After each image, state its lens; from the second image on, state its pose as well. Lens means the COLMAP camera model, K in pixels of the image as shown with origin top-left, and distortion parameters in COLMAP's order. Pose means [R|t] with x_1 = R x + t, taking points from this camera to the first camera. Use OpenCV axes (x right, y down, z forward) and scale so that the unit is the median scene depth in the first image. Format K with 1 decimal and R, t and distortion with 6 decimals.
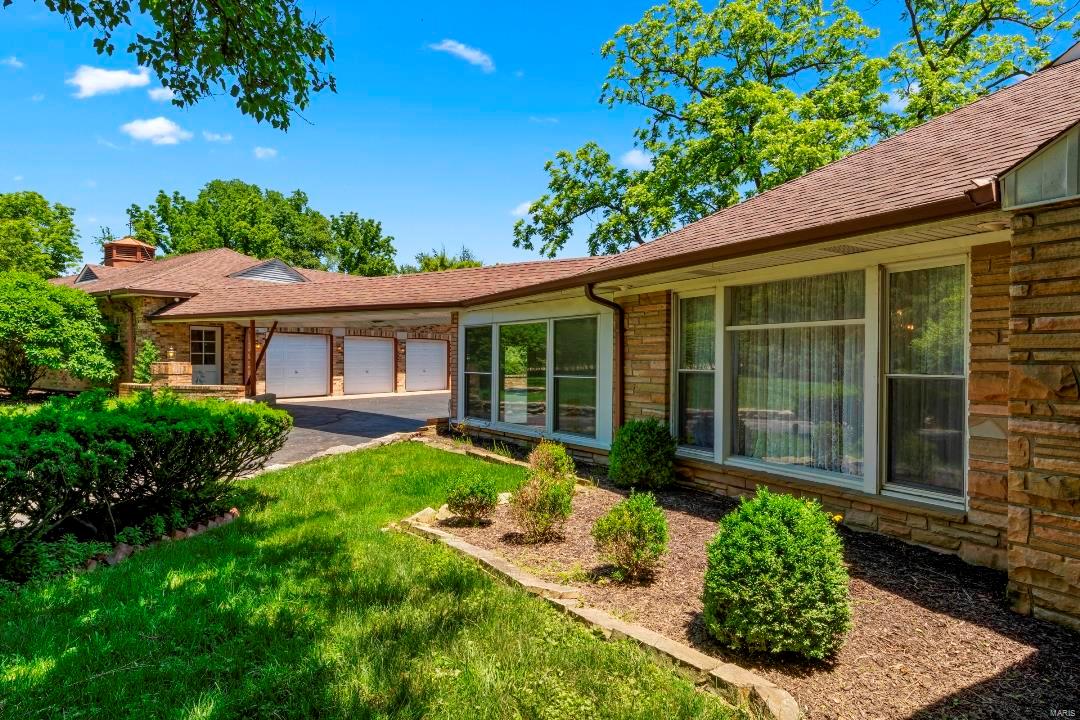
lens RADIAL K [[617.4, 0, 542.4], [0, 617.4, 361.1], [0, 0, 1]] dist [-0.003579, -0.000758]
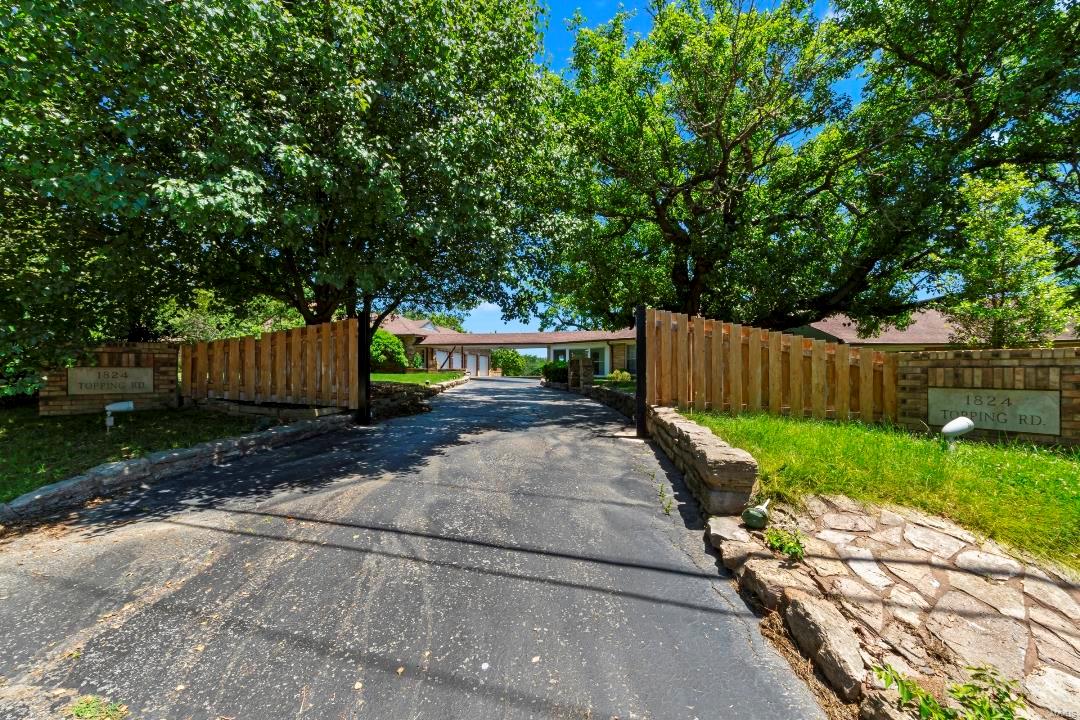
lens RADIAL K [[421.6, 0, 541.5], [0, 421.6, 365.1], [0, 0, 1]] dist [0.007775, 0.000439]
pose [[0.937117, 0.001286, 0.349013, -2.368210], [0.005972, 0.999788, -0.019719, 0.184317], [-0.348964, 0.020564, 0.936910, -2.868374]]
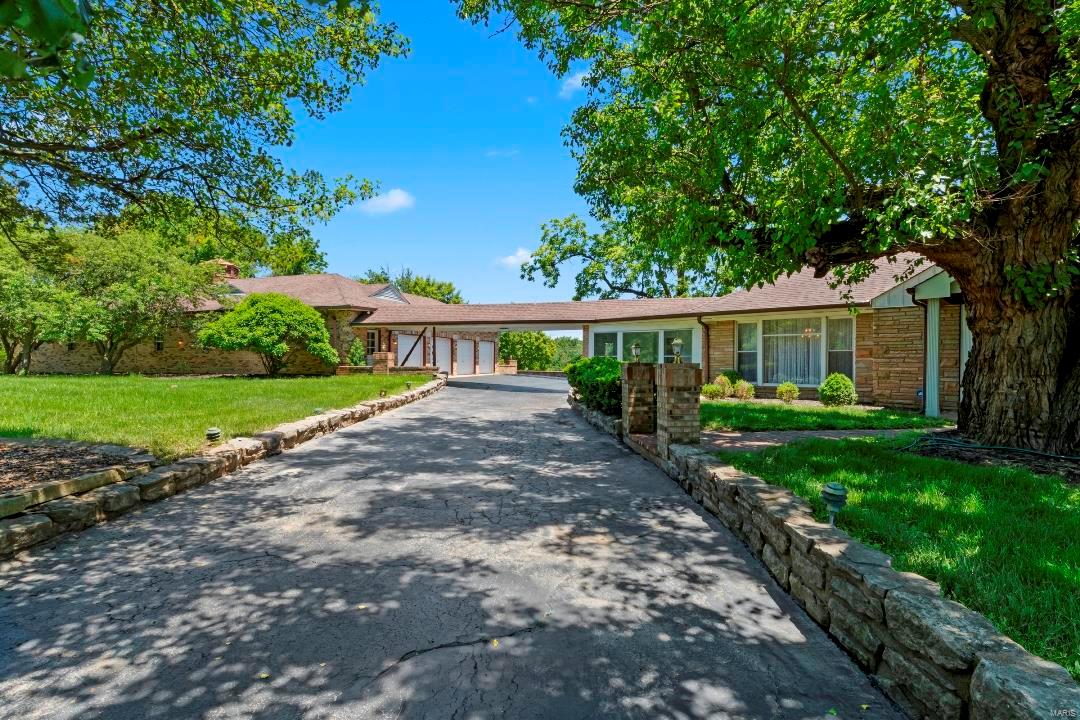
lens RADIAL K [[536.8, 0, 538.8], [0, 536.8, 364.7], [0, 0, 1]] dist [0.010232, 0.000572]
pose [[0.964076, -0.005098, 0.265576, -1.700387], [0.003033, 0.999962, 0.008187, 0.069803], [-0.265608, -0.007087, 0.964055, -1.355877]]
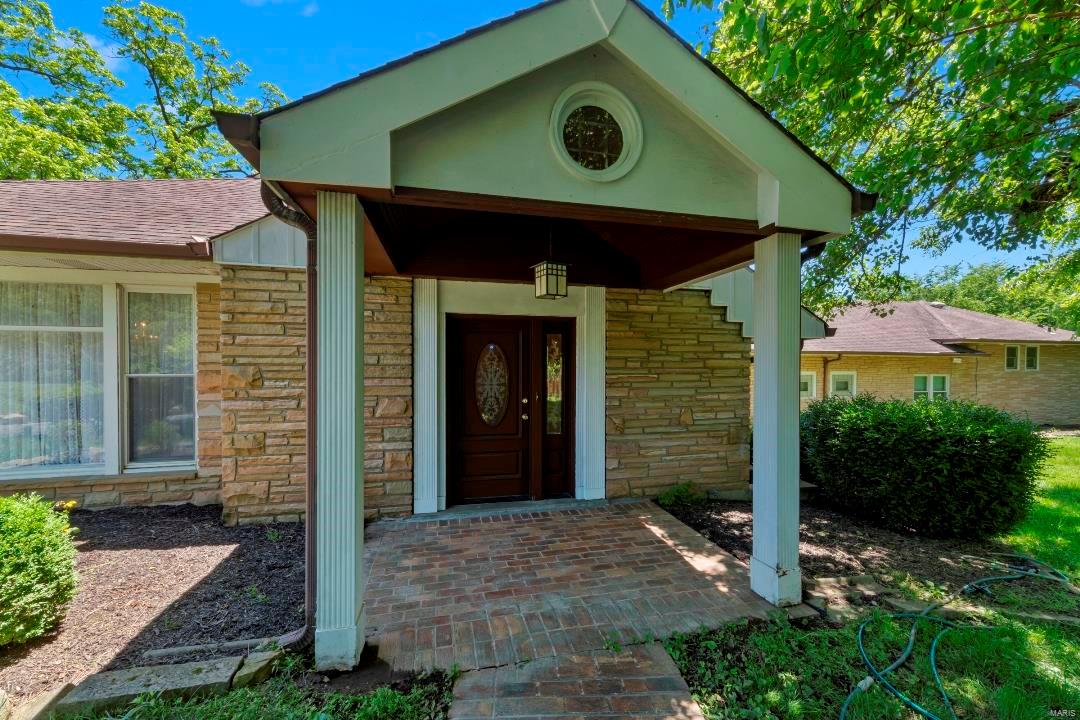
lens RADIAL K [[421.6, 0, 547.8], [0, 421.6, 370.8], [0, 0, 1]] dist [0.007775, 0.000439]
pose [[0.297092, -0.019131, 0.954657, 0.001500], [0.002686, 0.999812, 0.019200, 0.000015], [-0.954845, -0.003140, 0.297088, -0.056413]]
